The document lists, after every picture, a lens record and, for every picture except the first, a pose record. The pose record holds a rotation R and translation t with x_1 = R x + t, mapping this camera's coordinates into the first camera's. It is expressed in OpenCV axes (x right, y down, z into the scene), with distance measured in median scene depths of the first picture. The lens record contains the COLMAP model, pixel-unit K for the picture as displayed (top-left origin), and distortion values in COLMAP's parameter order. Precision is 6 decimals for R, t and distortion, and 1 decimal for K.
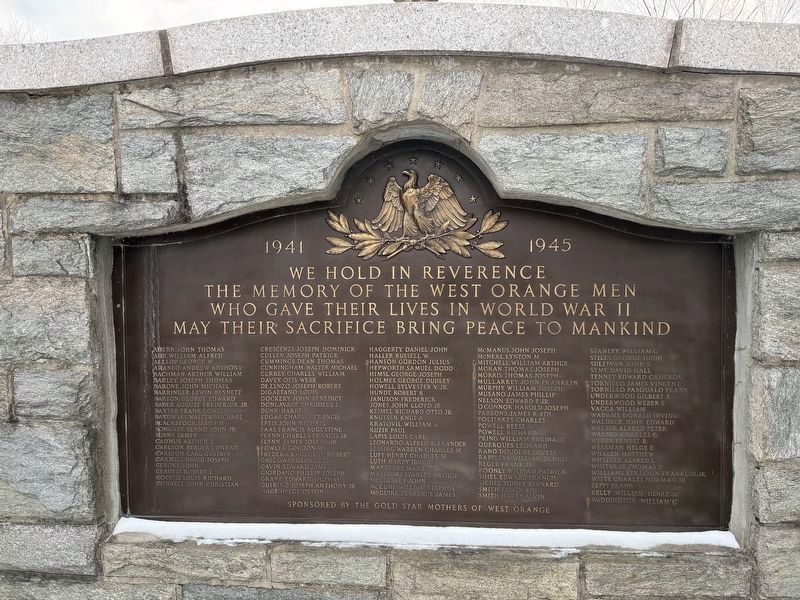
lens RADIAL K [[566.8, 0, 393.9], [0, 566.8, 305.1], [0, 0, 1]] dist [0.033098, -0.036561]
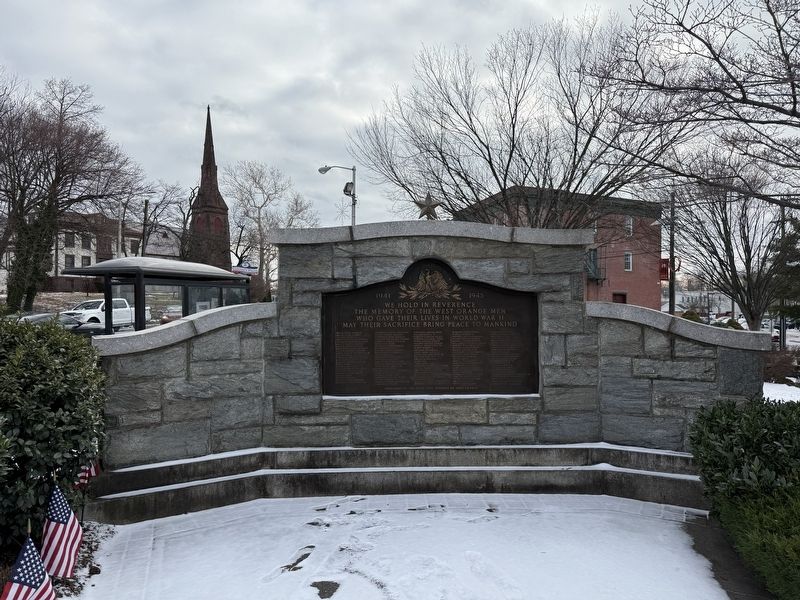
lens RADIAL K [[566.8, 0, 401.7], [0, 566.8, 297.1], [0, 0, 1]] dist [0.033098, -0.036561]
pose [[0.994998, 0.000192, 0.099898, -0.405842], [0.005946, 0.998111, -0.061147, 0.079876], [-0.099721, 0.061435, 0.993117, -1.889822]]
